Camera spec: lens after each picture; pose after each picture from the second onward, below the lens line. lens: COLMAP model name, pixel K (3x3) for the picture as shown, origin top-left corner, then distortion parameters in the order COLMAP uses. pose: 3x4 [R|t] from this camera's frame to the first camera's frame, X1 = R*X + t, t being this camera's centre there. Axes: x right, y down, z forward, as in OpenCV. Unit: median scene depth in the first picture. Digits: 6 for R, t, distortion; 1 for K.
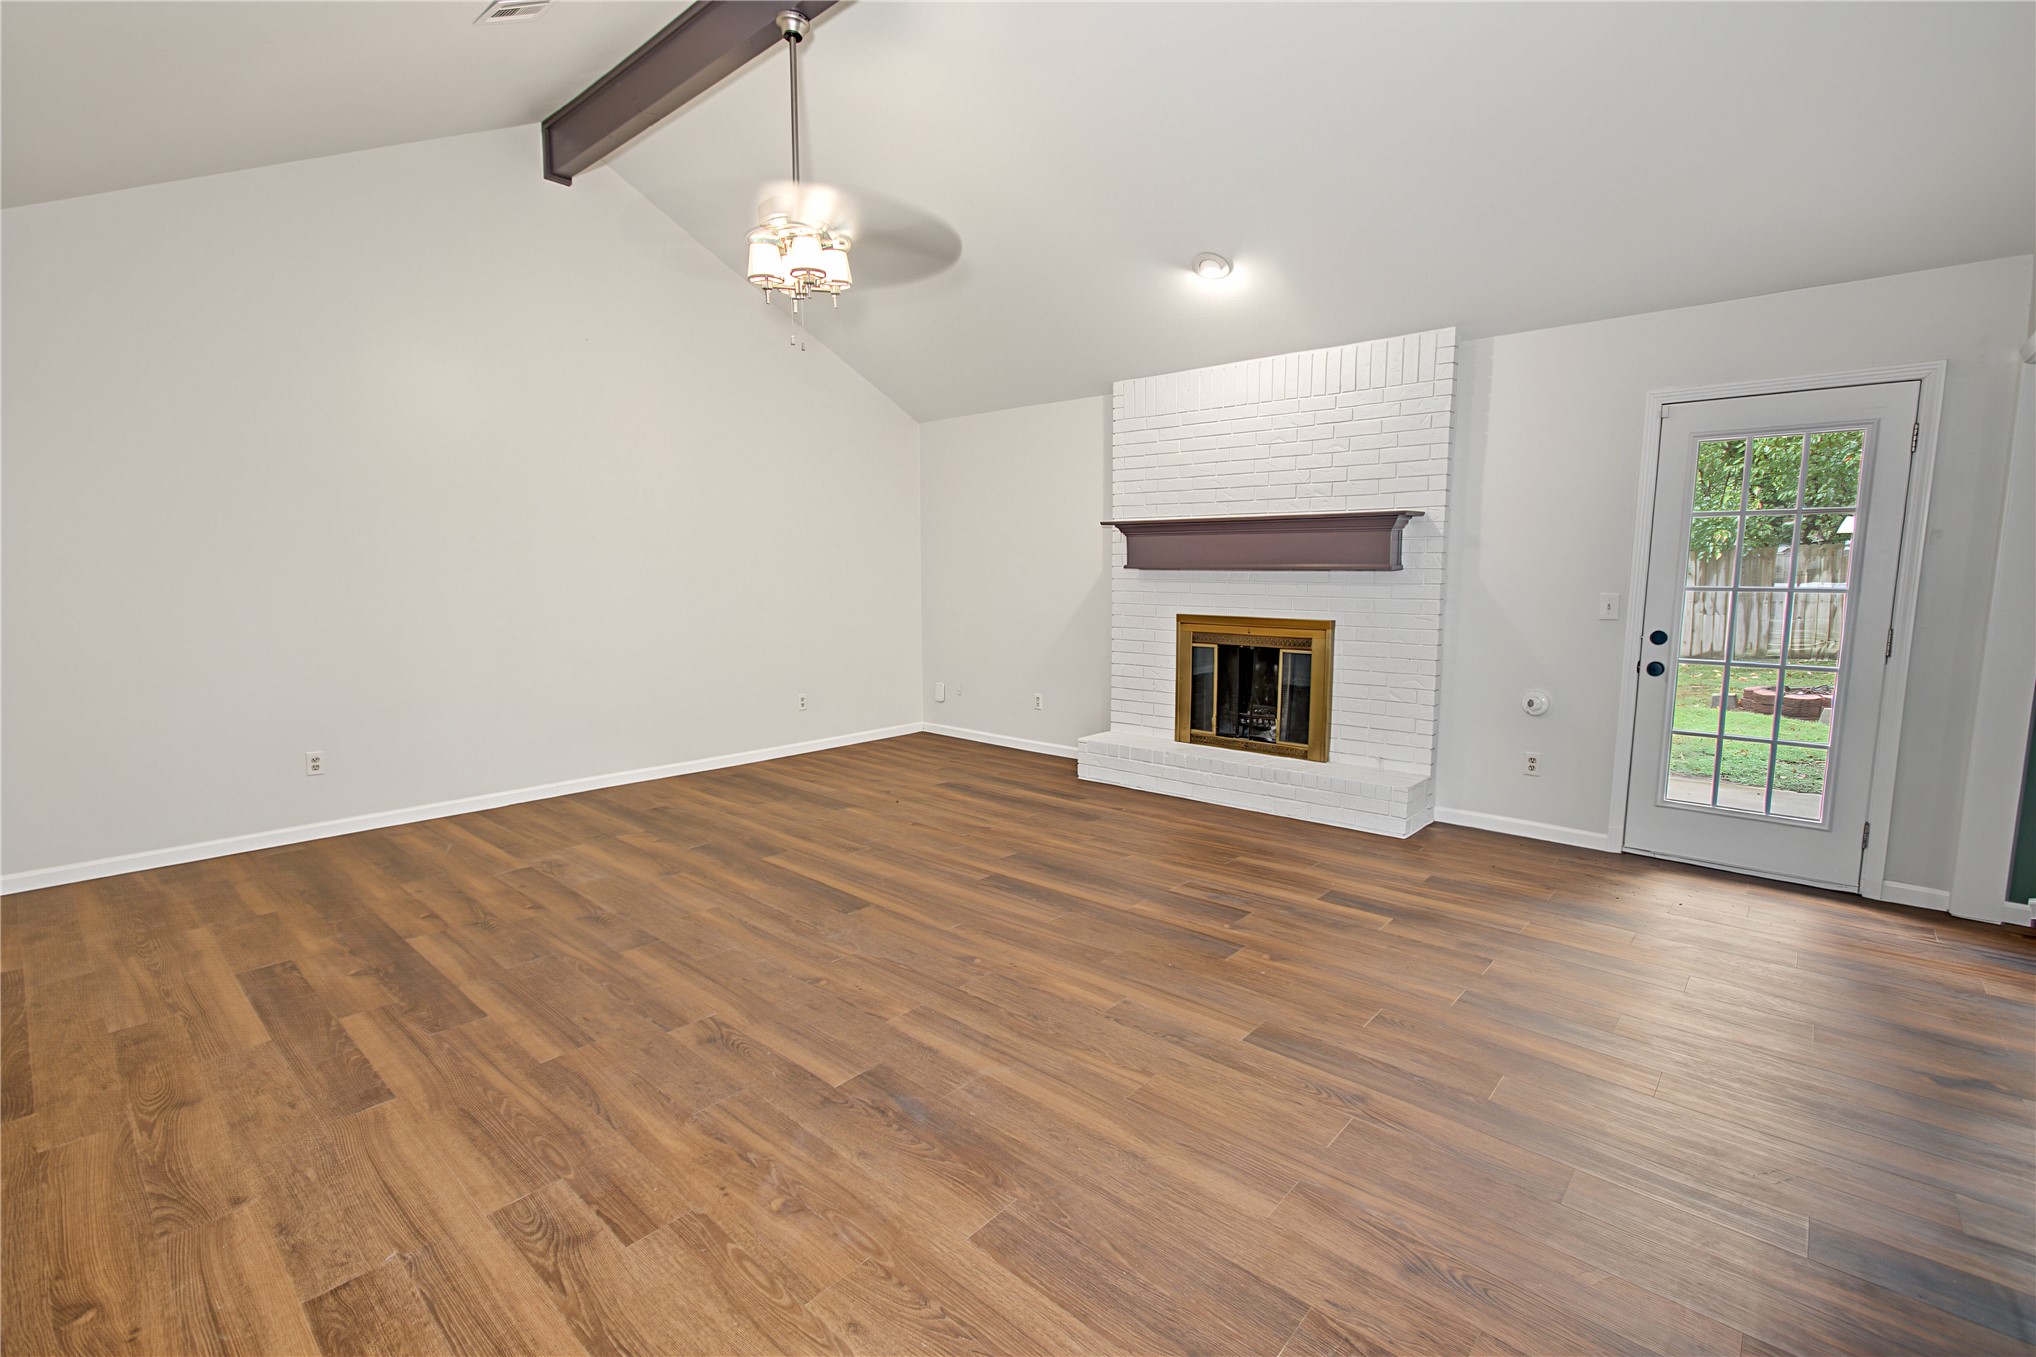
lens RADIAL K [[921.8, 0, 1030.4], [0, 921.8, 665.0], [0, 0, 1]] dist [-0.002814, 0.000468]
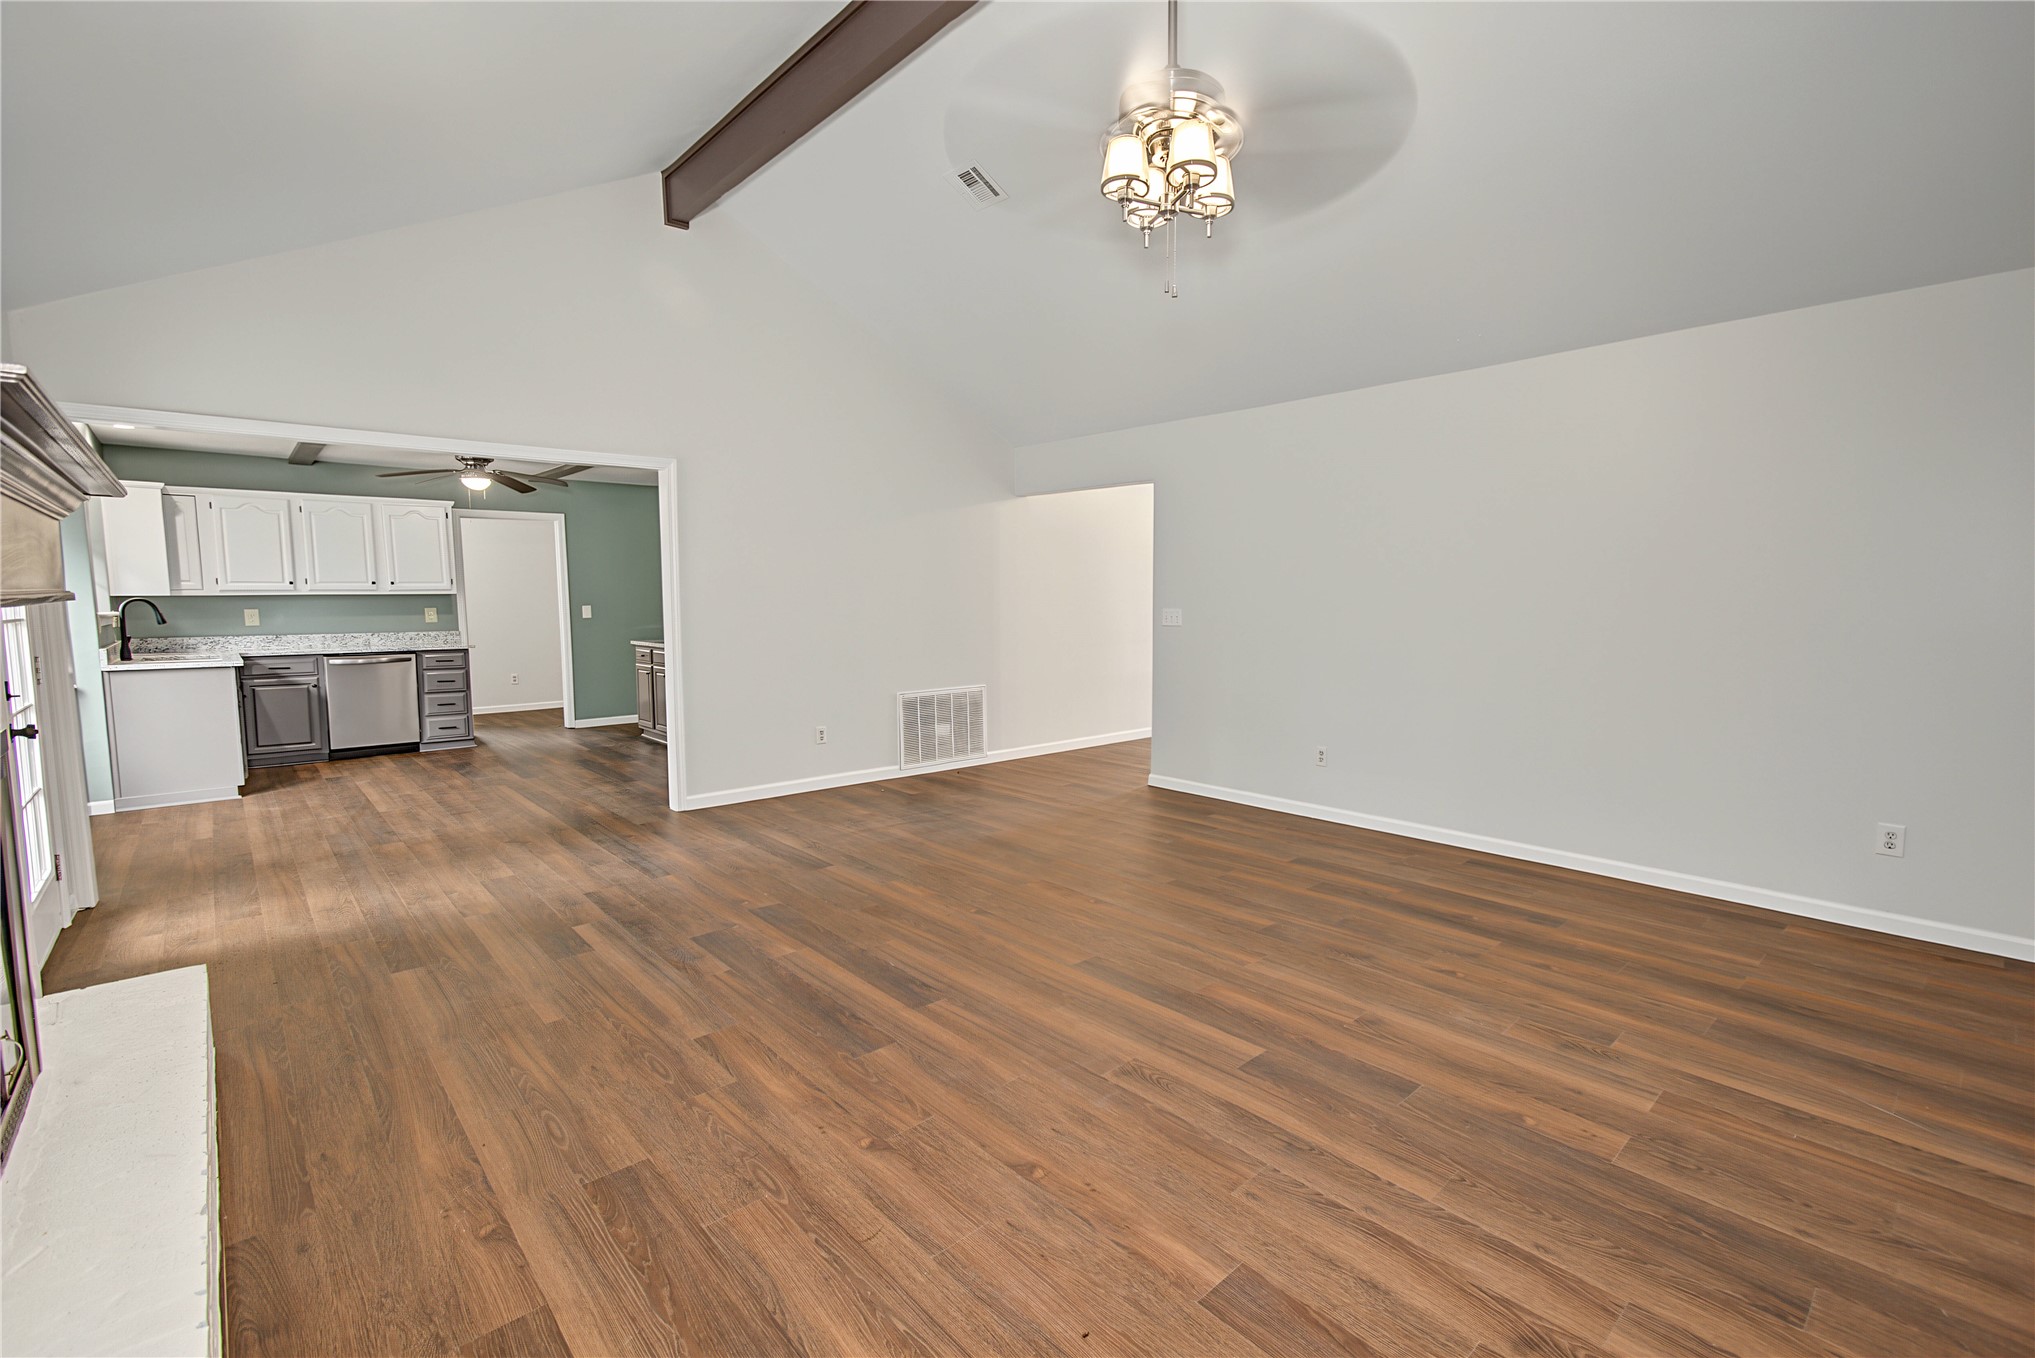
lens RADIAL K [[902.6, 0, 1028.2], [0, 902.6, 675.2], [0, 0, 1]] dist [-0.008965, 0.000319]
pose [[-0.993799, -0.010459, 0.110701, -0.202396], [0.011882, 0.979877, 0.199250, -0.176083], [-0.110557, 0.199329, -0.973676, 1.641989]]
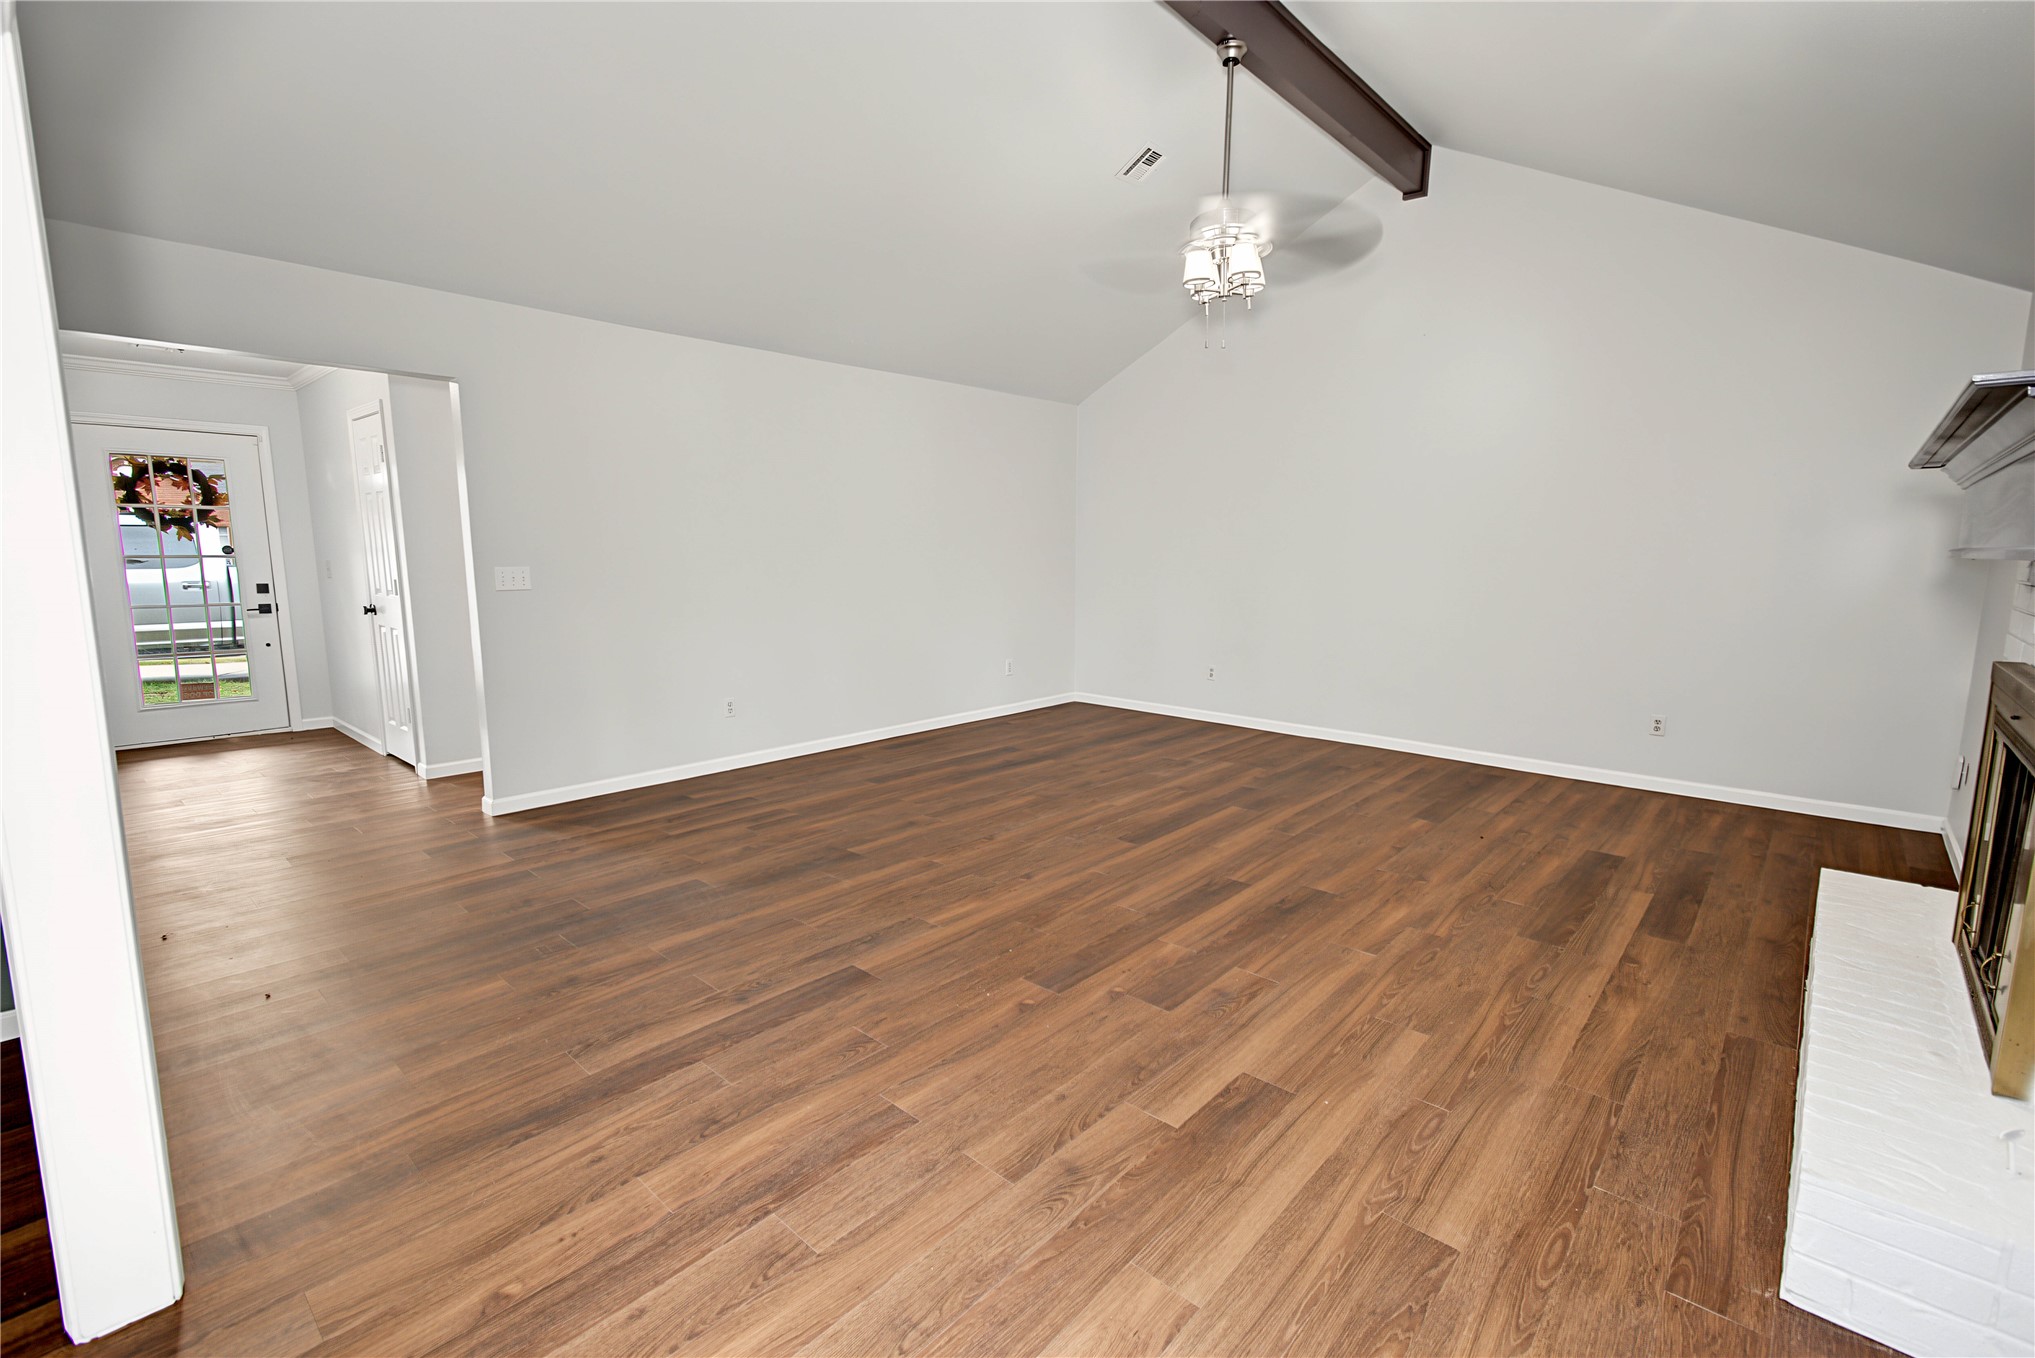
lens RADIAL K [[902.6, 0, 1028.2], [0, 902.6, 675.2], [0, 0, 1]] dist [-0.008965, 0.000319]
pose [[-0.005058, 0.139127, -0.990262, 0.817366], [-0.115057, 0.983617, 0.138781, -0.074532], [0.993346, 0.114638, 0.011033, 0.753346]]
